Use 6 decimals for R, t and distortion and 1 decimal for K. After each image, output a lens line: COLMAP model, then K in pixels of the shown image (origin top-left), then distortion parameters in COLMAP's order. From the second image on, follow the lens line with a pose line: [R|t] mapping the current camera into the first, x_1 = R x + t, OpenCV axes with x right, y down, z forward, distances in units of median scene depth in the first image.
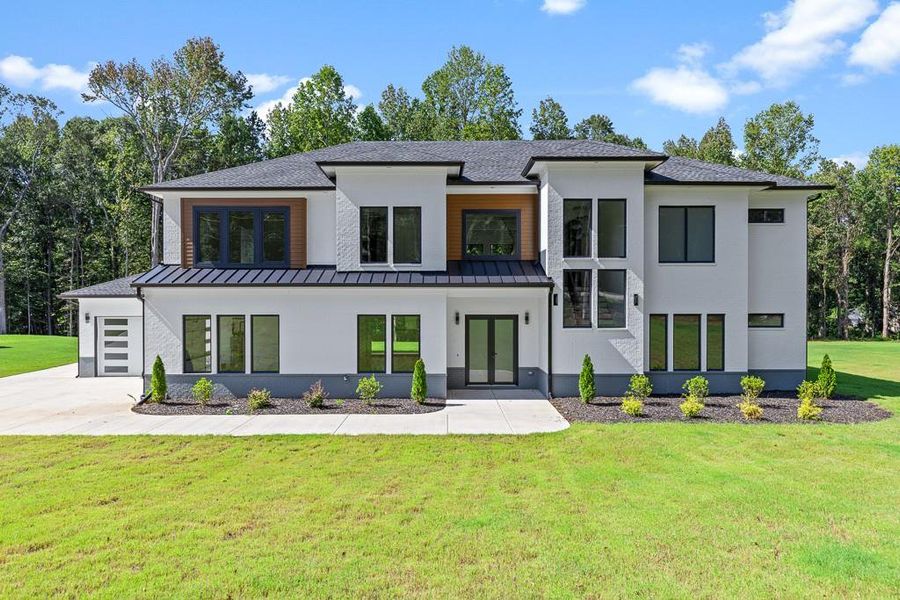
lens RADIAL K [[560.2, 0, 450.0], [0, 560.2, 300.0], [0, 0, 1]] dist [-0.004880, -0.002056]
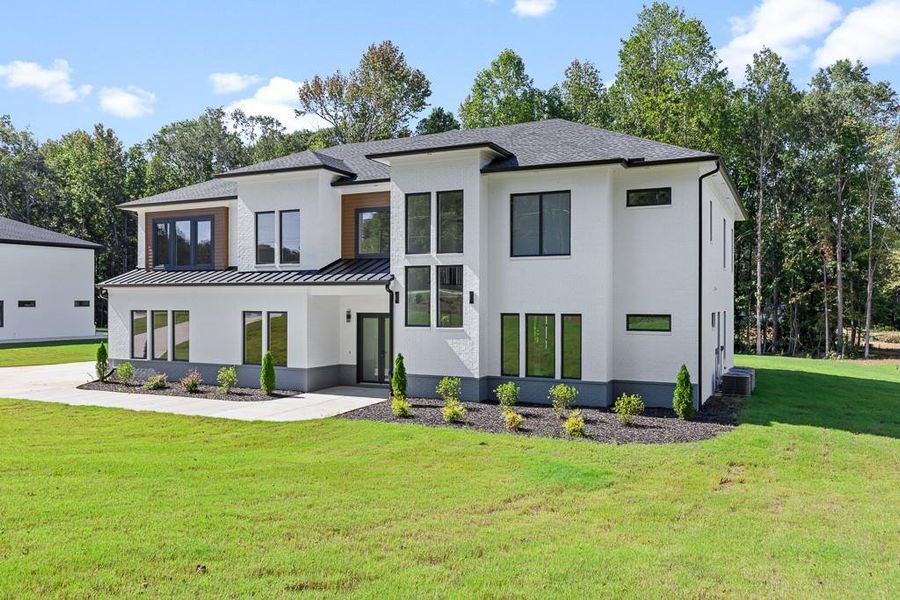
lens RADIAL K [[615.2, 0, 450.0], [0, 615.2, 300.0], [0, 0, 1]] dist [0.000343, 0.000635]
pose [[0.923291, 0.001388, -0.384098, 0.663616], [-0.000803, 0.999998, 0.001685, 0.001855], [0.384099, -0.001247, 0.923291, 0.039018]]
